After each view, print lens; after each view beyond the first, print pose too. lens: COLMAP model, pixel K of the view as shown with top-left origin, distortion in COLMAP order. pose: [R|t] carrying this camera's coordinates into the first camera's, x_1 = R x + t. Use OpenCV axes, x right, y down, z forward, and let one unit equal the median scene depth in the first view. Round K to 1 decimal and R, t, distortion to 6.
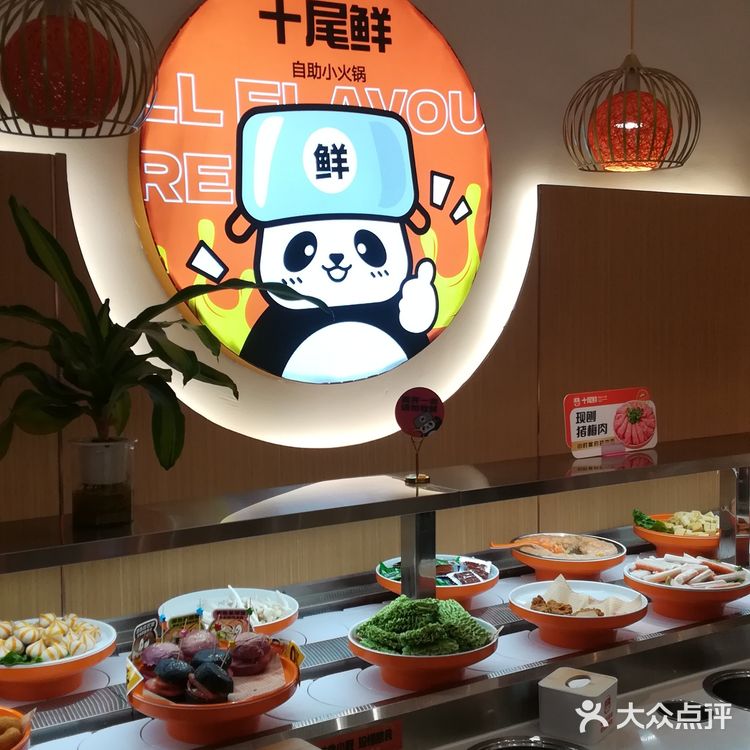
lens RADIAL K [[1131.4, 0, 375.0], [0, 1131.4, 375.0], [0, 0, 1]] dist [0.157438, -0.417255]
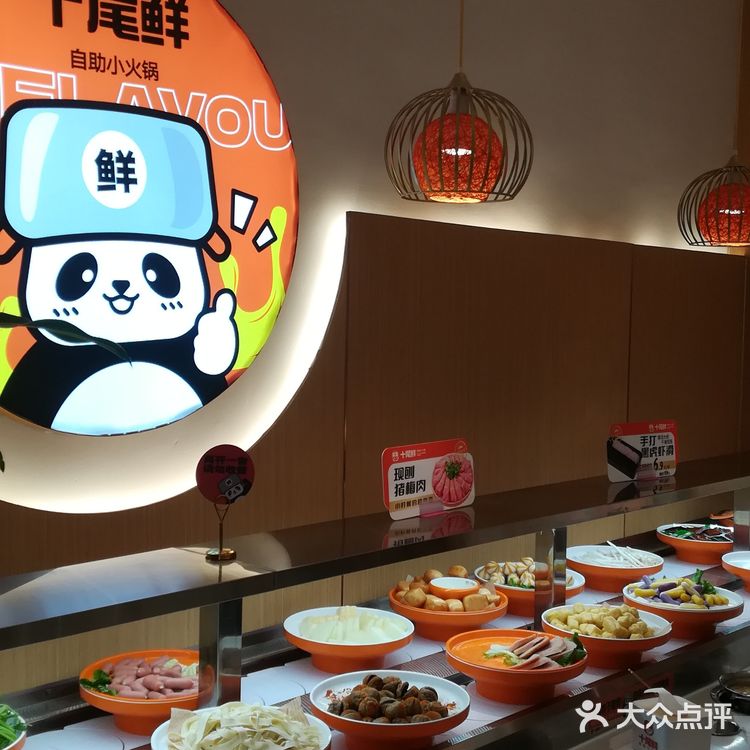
lens RADIAL K [[1131.4, 0, 375.0], [0, 1131.4, 375.0], [0, 0, 1]] dist [0.157438, -0.417255]
pose [[0.975997, 0.016509, 0.217159, -0.032156], [-0.012570, 0.999731, -0.019508, -0.022804], [-0.217423, 0.016310, 0.975941, 0.135304]]
